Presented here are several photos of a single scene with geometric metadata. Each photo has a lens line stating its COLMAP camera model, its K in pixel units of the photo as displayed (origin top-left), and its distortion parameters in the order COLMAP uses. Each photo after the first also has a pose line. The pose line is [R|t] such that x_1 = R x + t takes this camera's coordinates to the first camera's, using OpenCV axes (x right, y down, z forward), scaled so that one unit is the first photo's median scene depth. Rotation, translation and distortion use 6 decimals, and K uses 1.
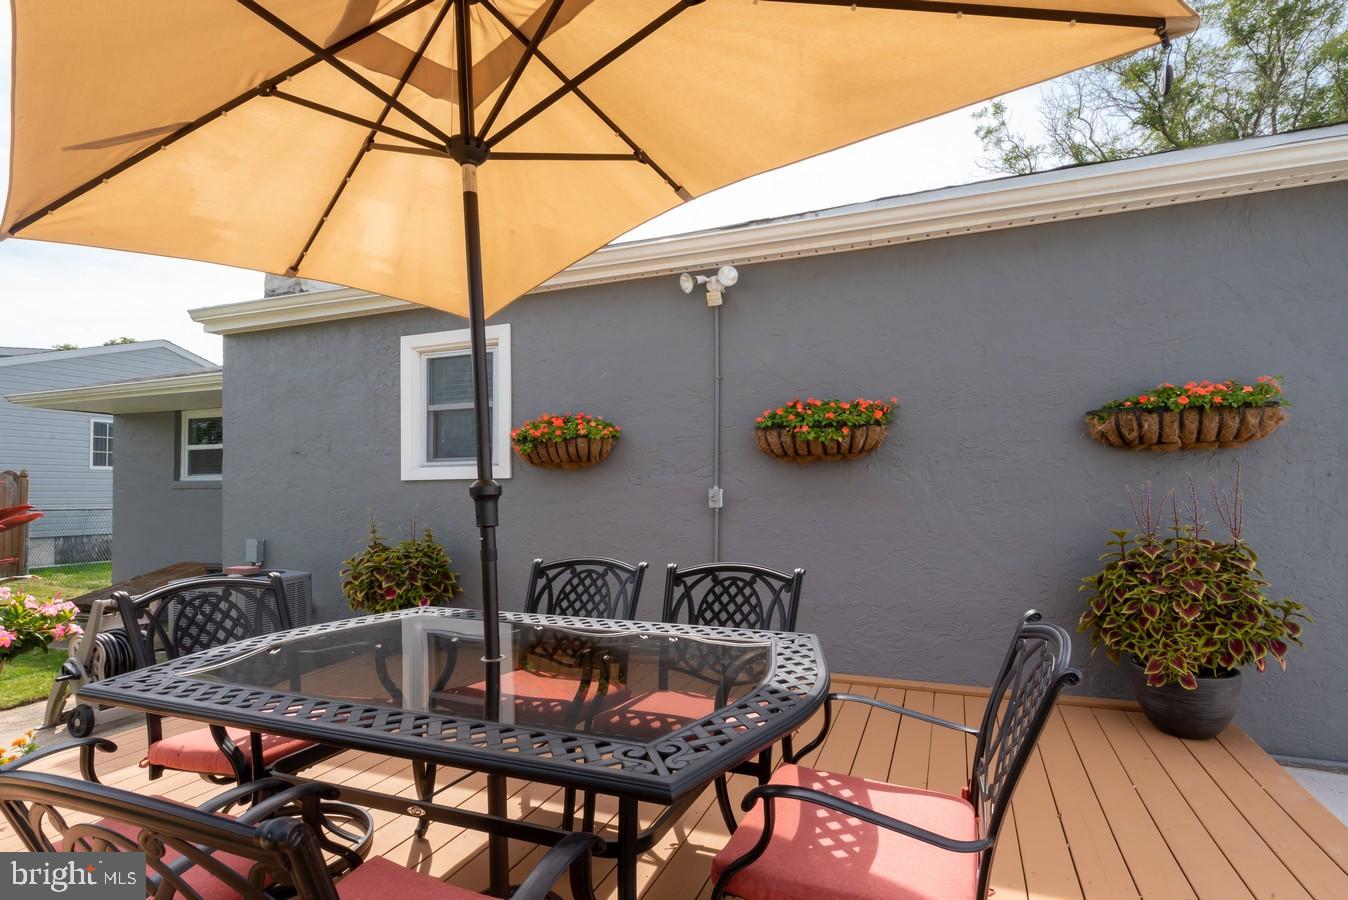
lens RADIAL K [[627.2, 0, 673.6], [0, 627.2, 483.0], [0, 0, 1]] dist [-0.000114, -0.000121]
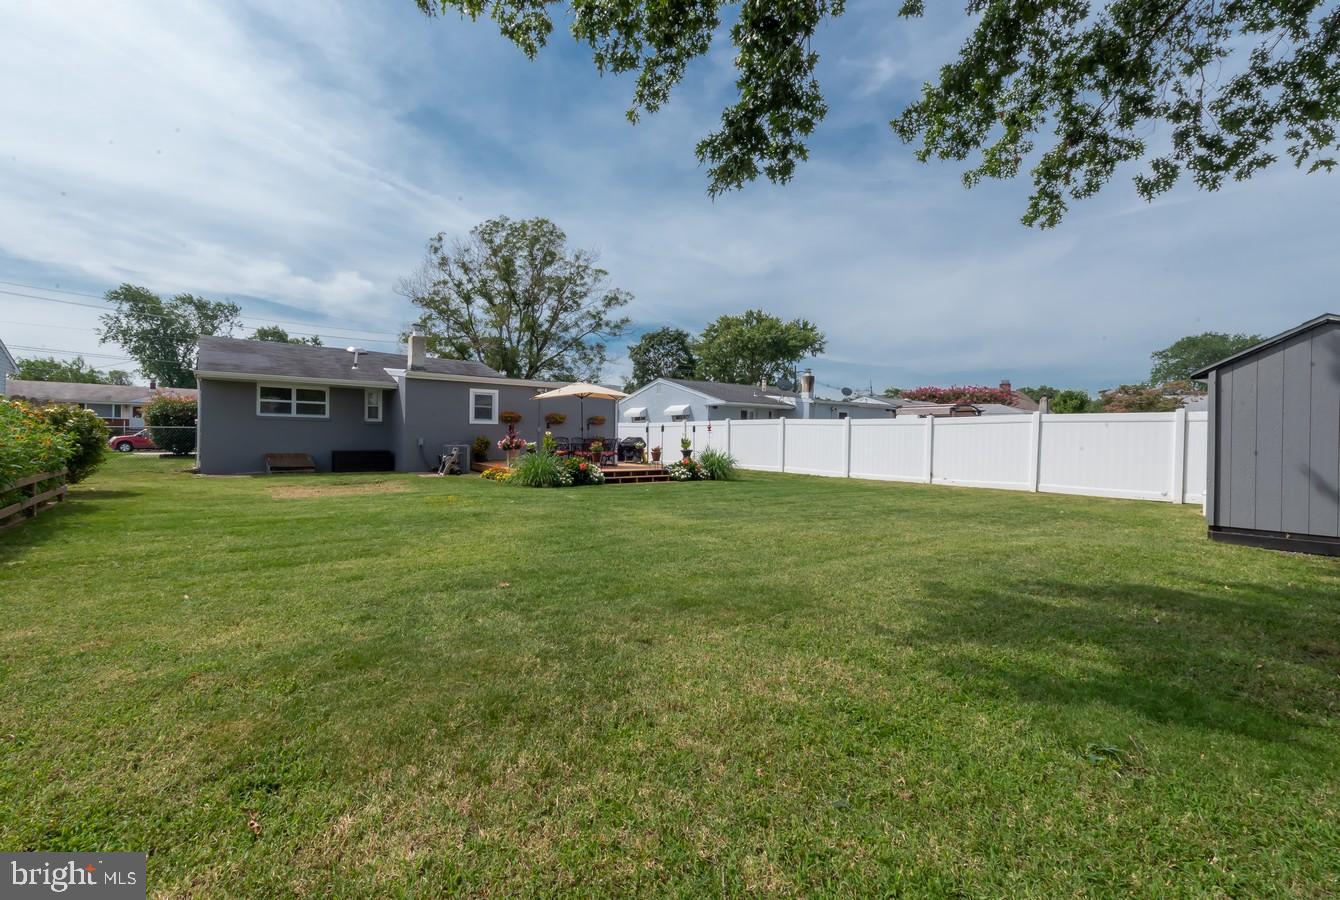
lens RADIAL K [[527.1, 0, 666.0], [0, 527.1, 446.7], [0, 0, 1]] dist [0.016171, -0.000074]
pose [[0.450313, -0.003739, 0.892863, -3.074355], [-0.022019, 0.999641, 0.015292, 0.078703], [-0.892599, -0.026546, 0.450068, -1.896744]]
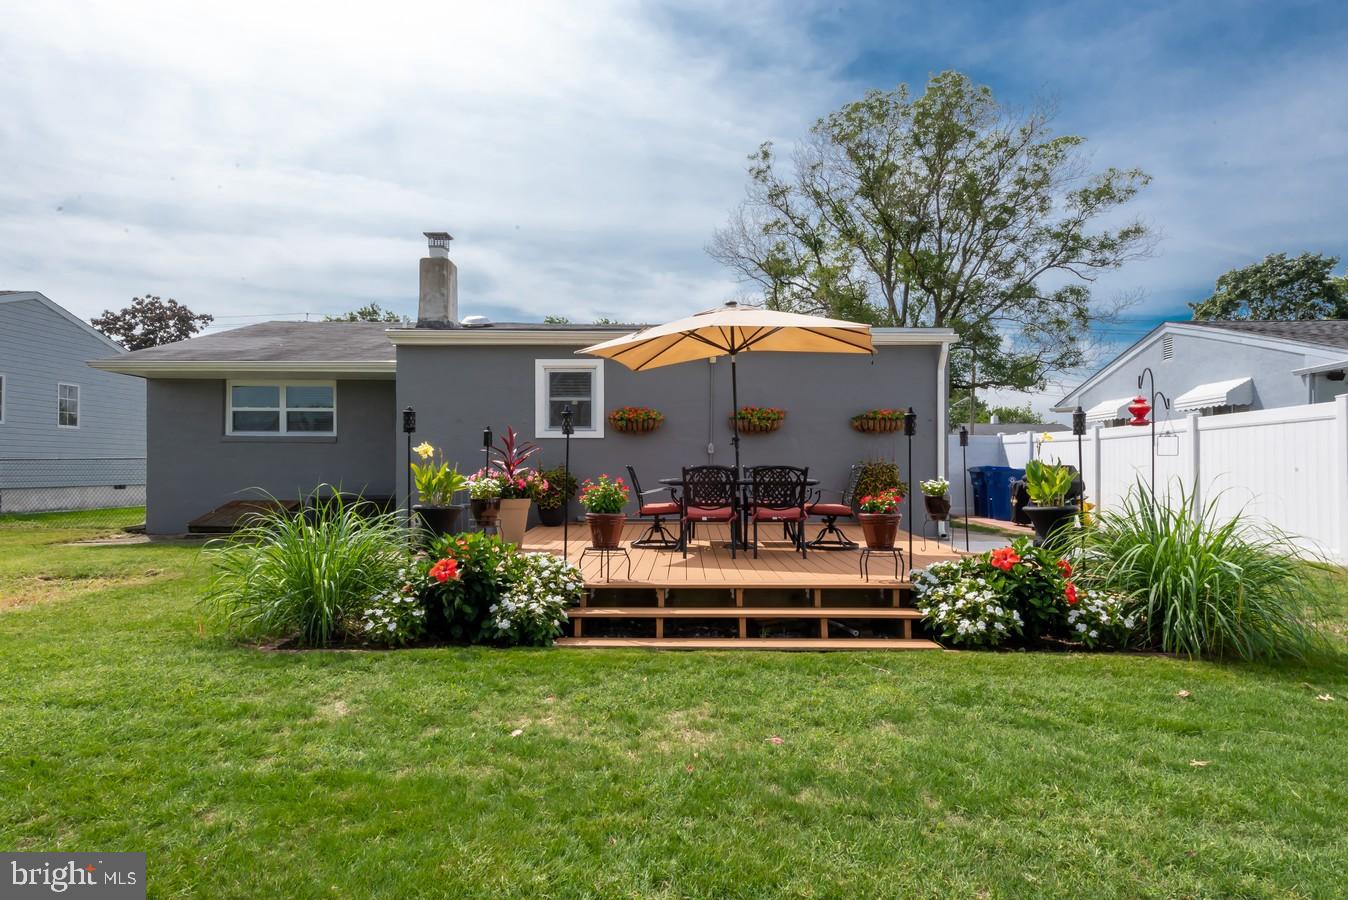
lens RADIAL K [[691.2, 0, 669.0], [0, 691.2, 470.1], [0, 0, 1]] dist [-0.001039, -0.000196]
pose [[0.926269, 0.005637, 0.376821, -0.833565], [-0.013323, 0.999753, 0.017794, 0.048911], [-0.376628, -0.021502, 0.926115, -1.028013]]
